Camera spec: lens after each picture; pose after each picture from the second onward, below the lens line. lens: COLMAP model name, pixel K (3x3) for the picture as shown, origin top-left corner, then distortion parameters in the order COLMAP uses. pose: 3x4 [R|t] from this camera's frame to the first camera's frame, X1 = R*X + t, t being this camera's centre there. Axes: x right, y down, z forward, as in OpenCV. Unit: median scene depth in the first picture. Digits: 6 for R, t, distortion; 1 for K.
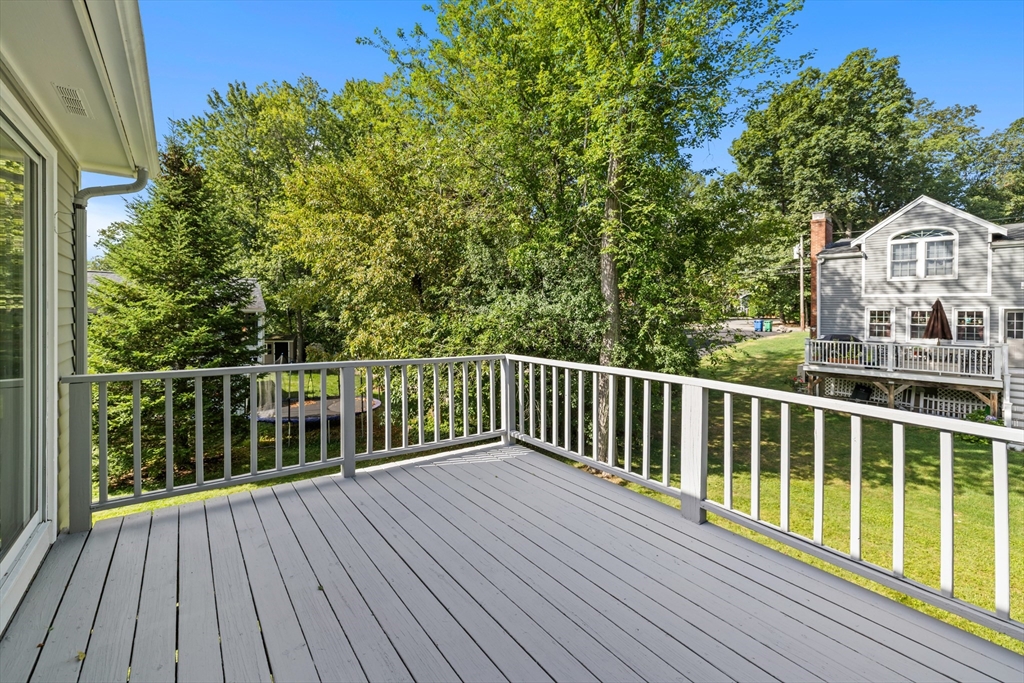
lens RADIAL K [[433.5, 0, 492.6], [0, 433.5, 314.5], [0, 0, 1]] dist [-0.001301, -0.000181]
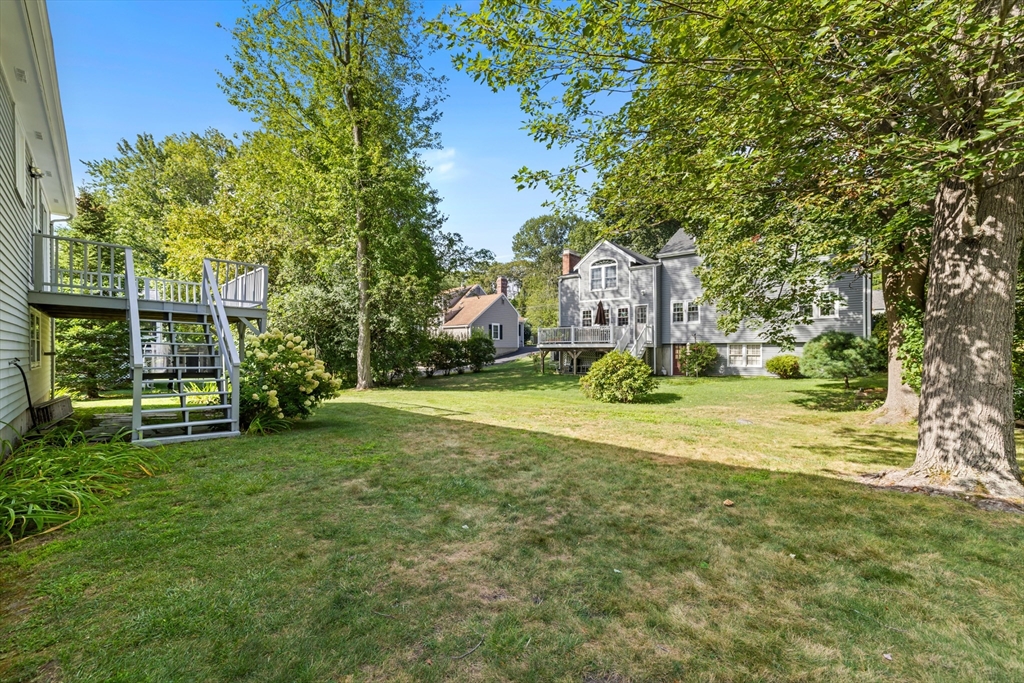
lens RADIAL K [[435.2, 0, 514.1], [0, 435.2, 353.7], [0, 0, 1]] dist [0.000552, 0.000200]
pose [[0.990412, -0.011116, 0.137697, 0.449103], [0.012078, 0.999908, -0.006152, 0.170887], [-0.137616, 0.007756, 0.990455, -0.596632]]
